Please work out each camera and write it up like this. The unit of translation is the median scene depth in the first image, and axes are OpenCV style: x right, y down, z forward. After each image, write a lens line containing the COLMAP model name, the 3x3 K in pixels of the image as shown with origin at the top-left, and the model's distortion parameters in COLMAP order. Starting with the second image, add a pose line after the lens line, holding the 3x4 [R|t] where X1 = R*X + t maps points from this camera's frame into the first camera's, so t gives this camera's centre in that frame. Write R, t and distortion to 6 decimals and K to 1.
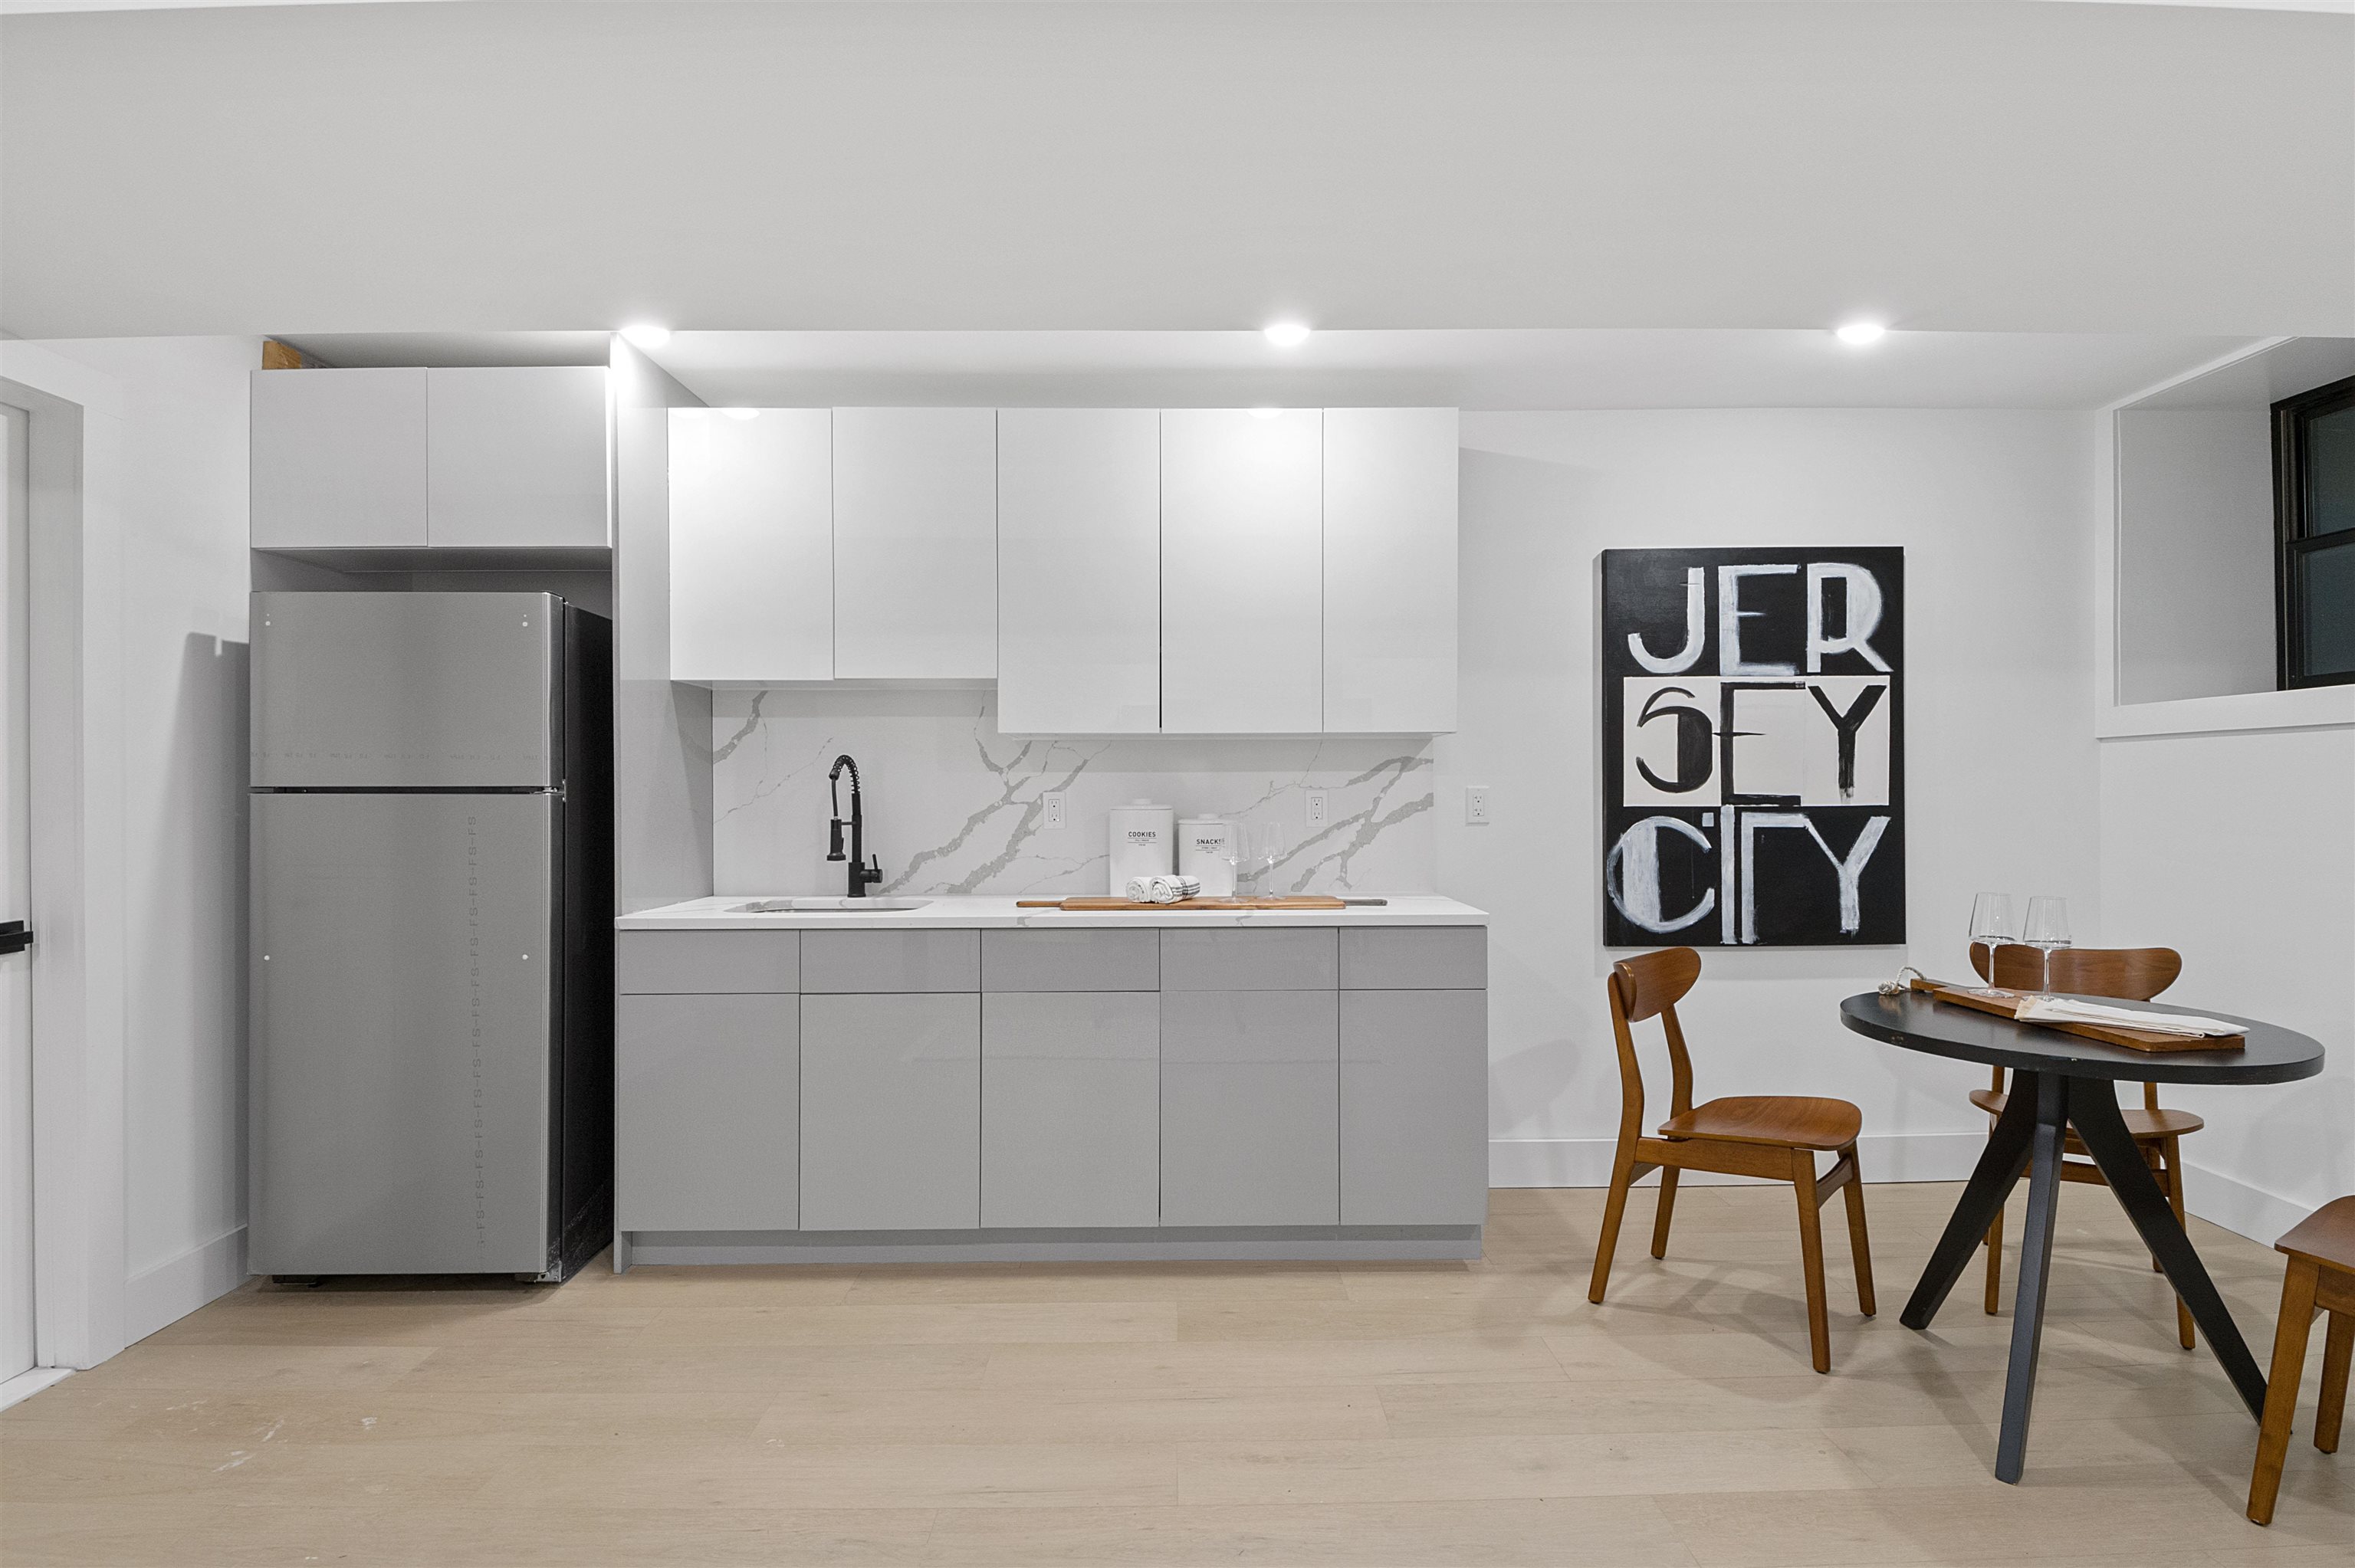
lens RADIAL K [[1135.3, 0, 1171.9], [0, 1135.3, 801.1], [0, 0, 1]] dist [0.017013, -0.025244]
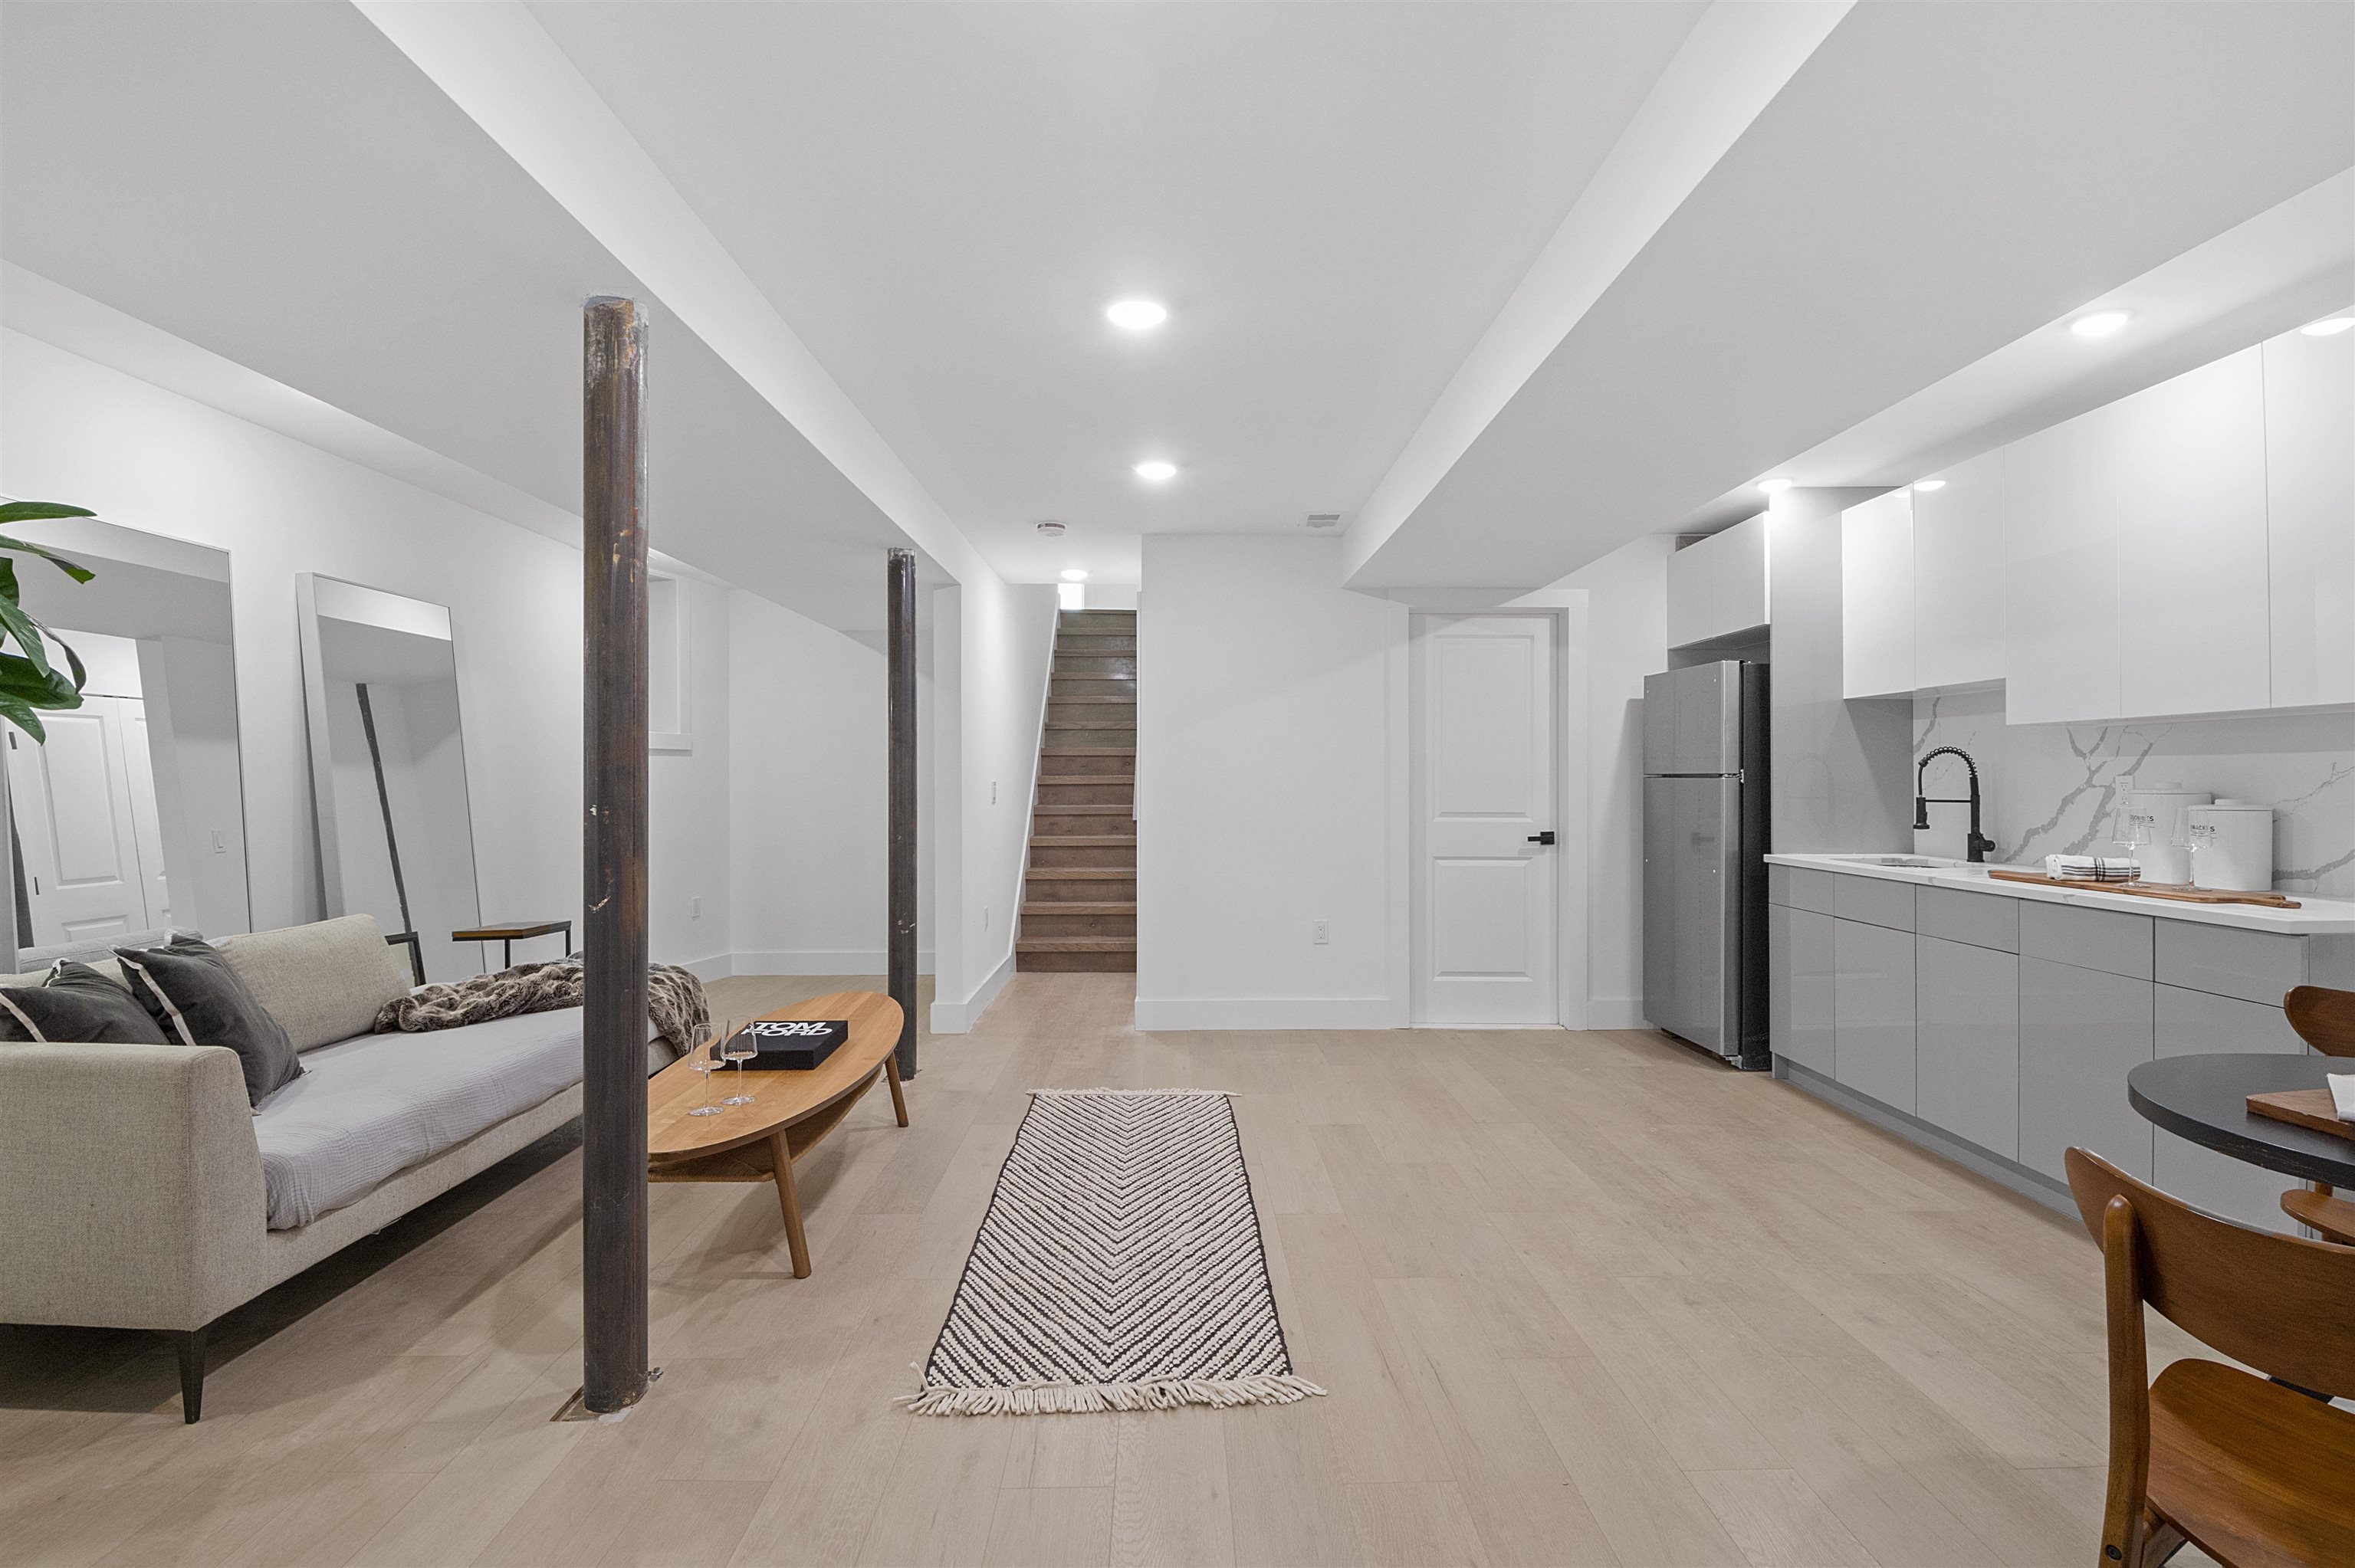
lens RADIAL K [[1135.3, 0, 1175.6], [0, 1135.3, 789.9], [0, 0, 1]] dist [0.017013, -0.025244]
pose [[-0.006384, 0.010840, -0.999921, 0.924143], [-0.000523, 0.999941, 0.010843, -0.005699], [0.999979, 0.000592, -0.006378, 0.143727]]
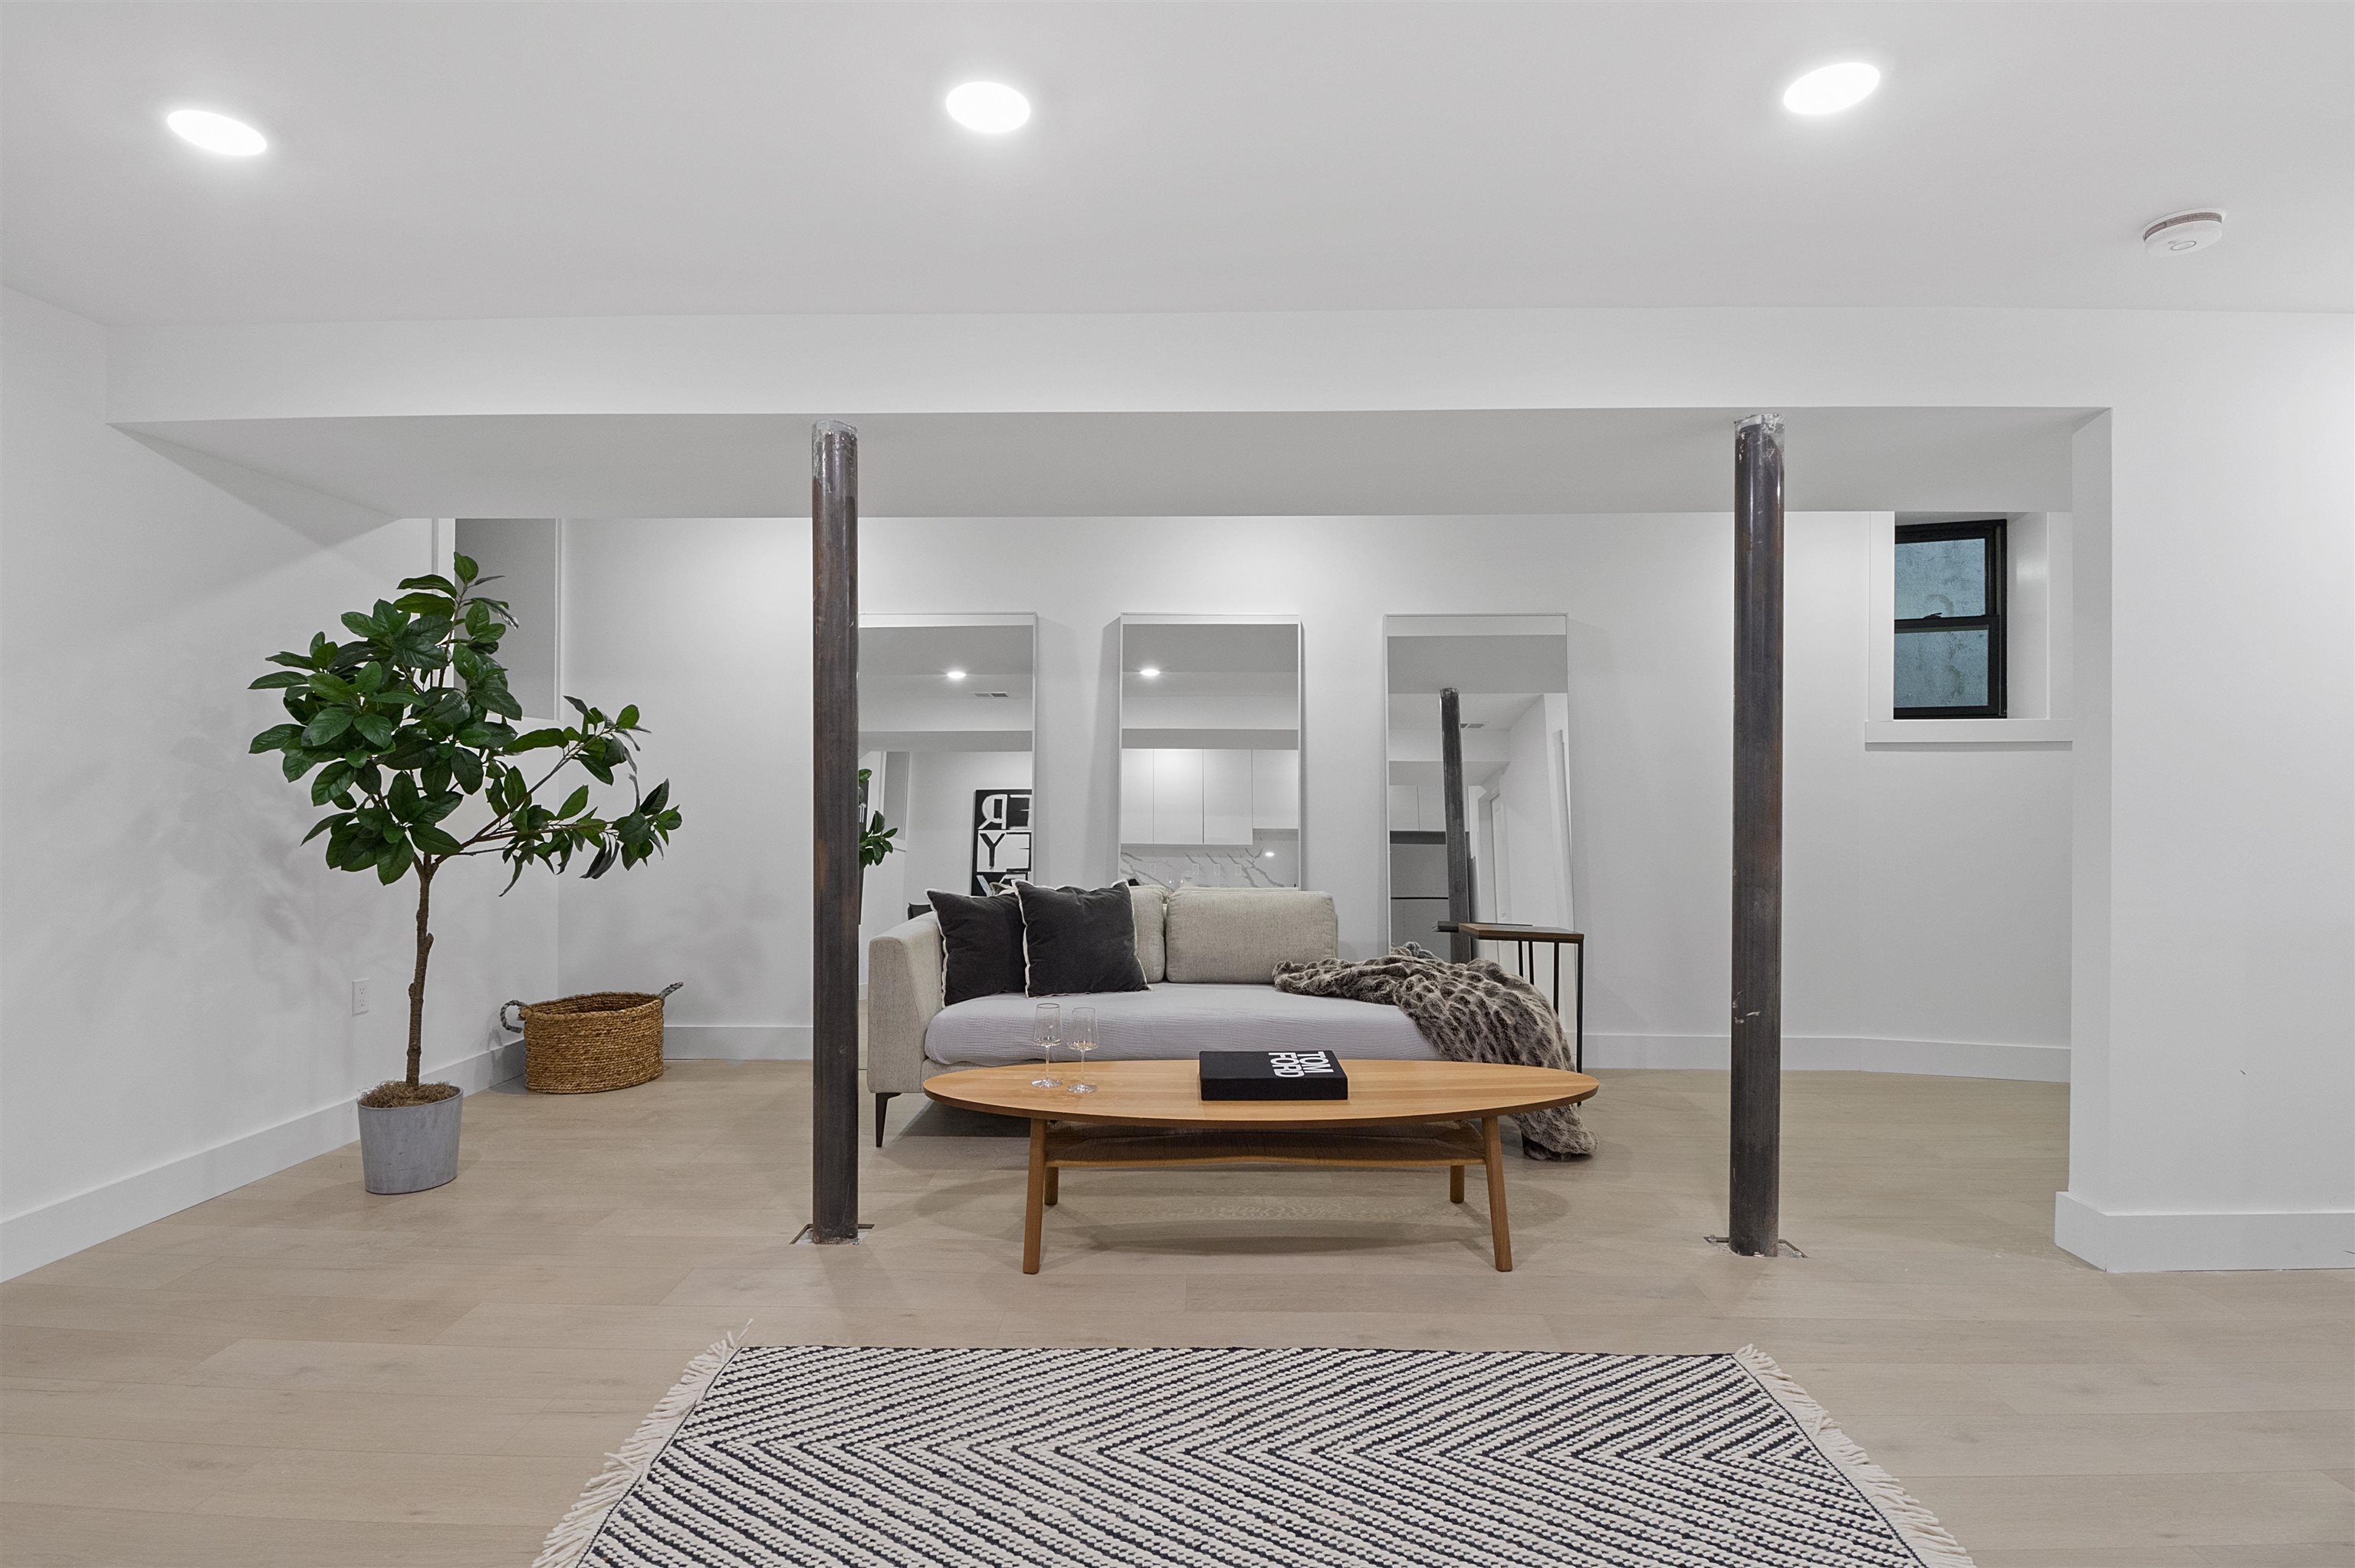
lens RADIAL K [[1135.3, 0, 1174.6], [0, 1135.3, 789.4], [0, 0, 1]] dist [0.017013, -0.025244]
pose [[-0.998939, 0.001935, 0.046014, -0.021799], [0.002043, 0.999995, 0.002298, 0.003553], [-0.046009, 0.002389, -0.998938, 0.678598]]
